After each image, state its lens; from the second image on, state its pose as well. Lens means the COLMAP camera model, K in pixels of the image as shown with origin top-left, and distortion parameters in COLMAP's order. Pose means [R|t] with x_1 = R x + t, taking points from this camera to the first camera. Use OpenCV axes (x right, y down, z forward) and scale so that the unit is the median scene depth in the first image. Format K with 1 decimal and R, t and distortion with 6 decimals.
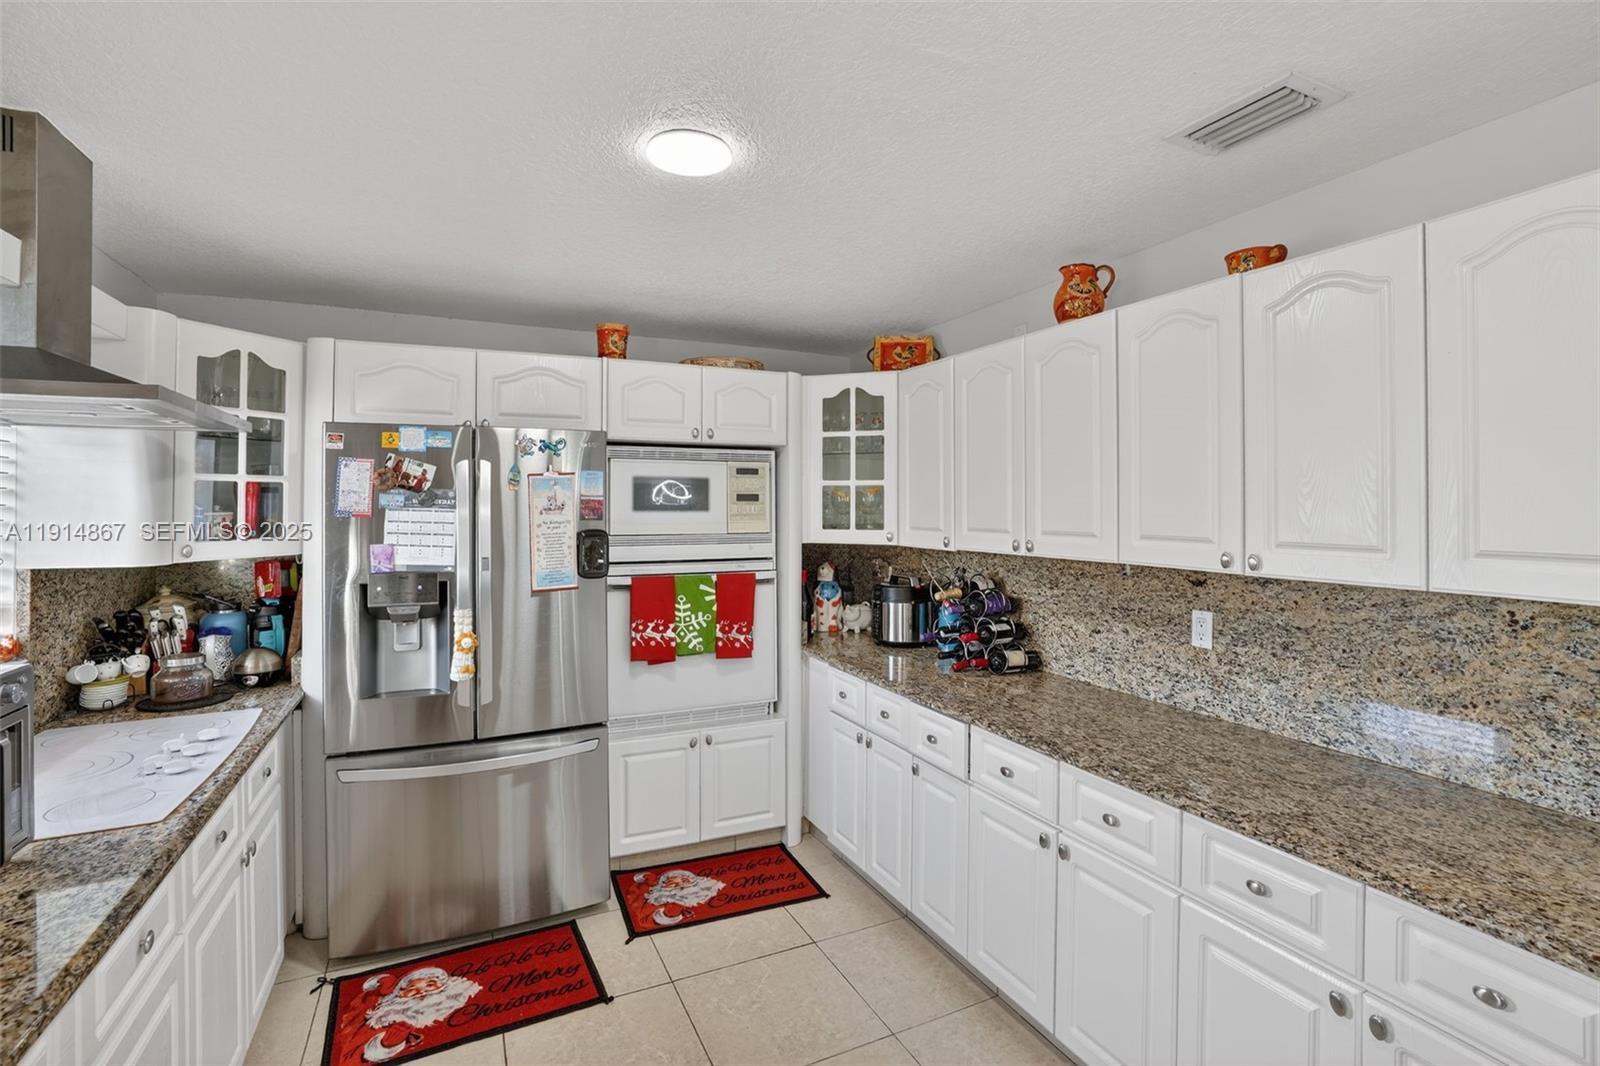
lens RADIAL K [[766.5, 0, 811.4], [0, 766.5, 509.0], [0, 0, 1]] dist [-0.020131, 0.002757]
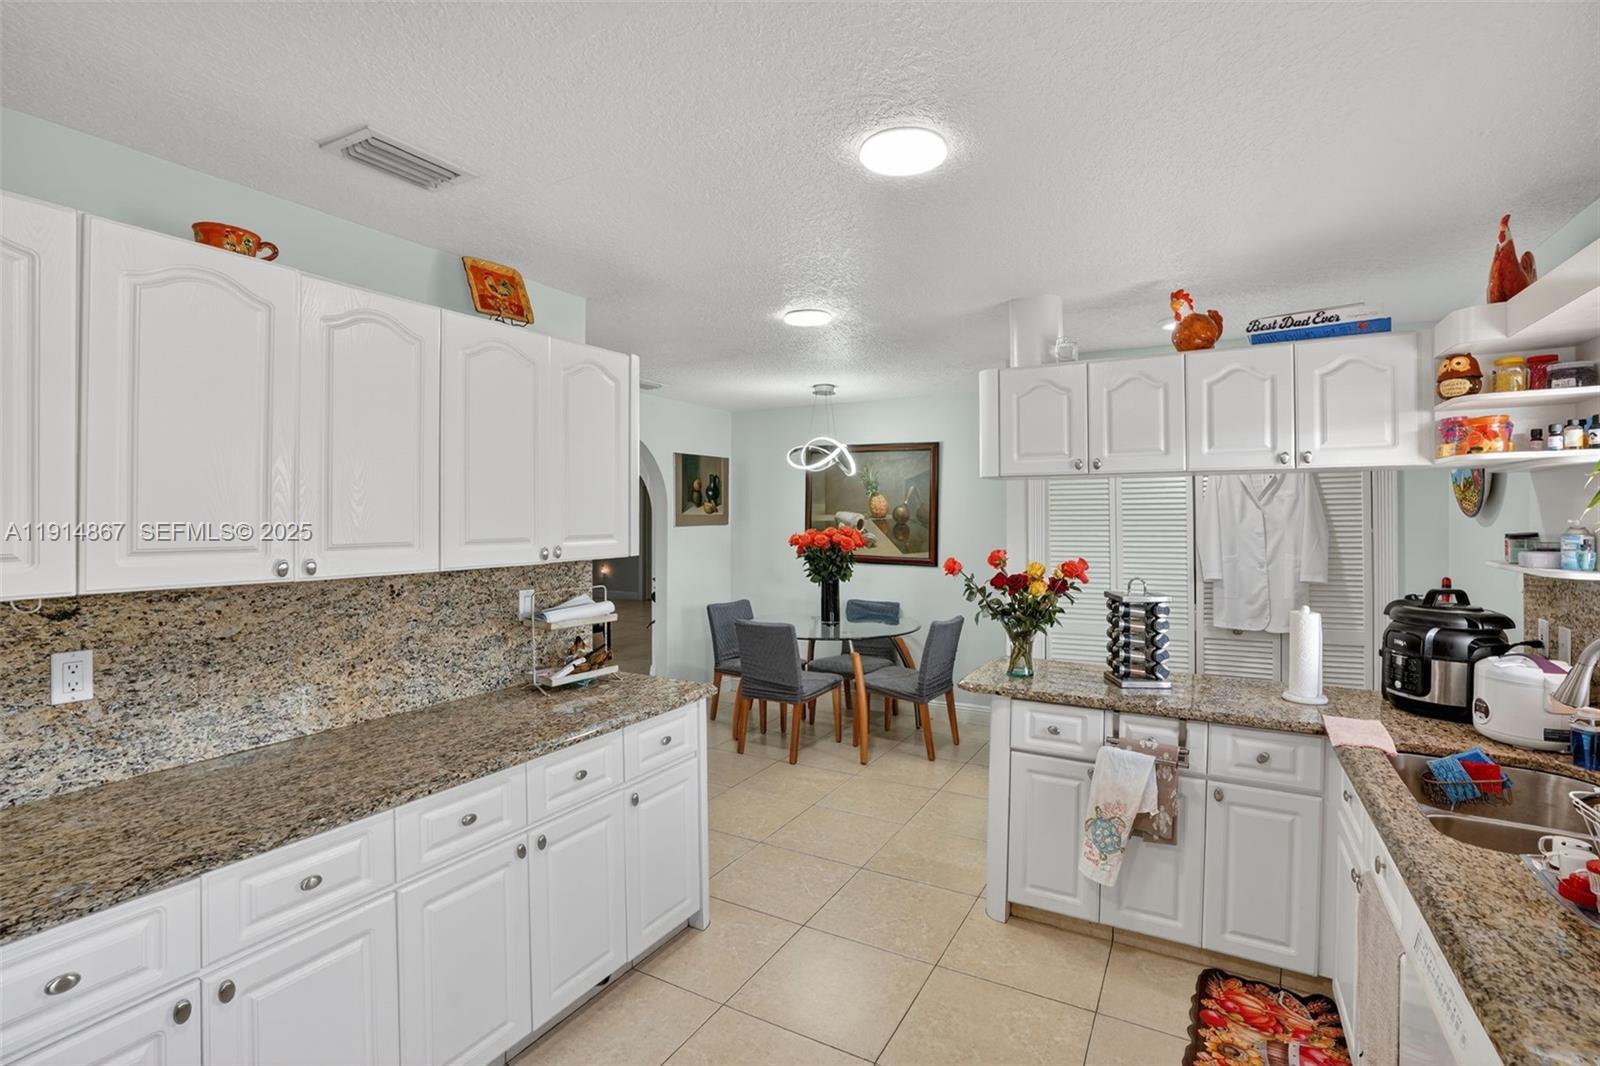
lens RADIAL K [[766.5, 0, 800.9], [0, 766.5, 523.7], [0, 0, 1]] dist [-0.020131, 0.002757]
pose [[-0.577038, -0.013267, 0.816609, -0.497458], [-0.000306, 0.999871, 0.016028, -0.002120], [-0.816717, 0.008999, -0.576968, 0.862091]]
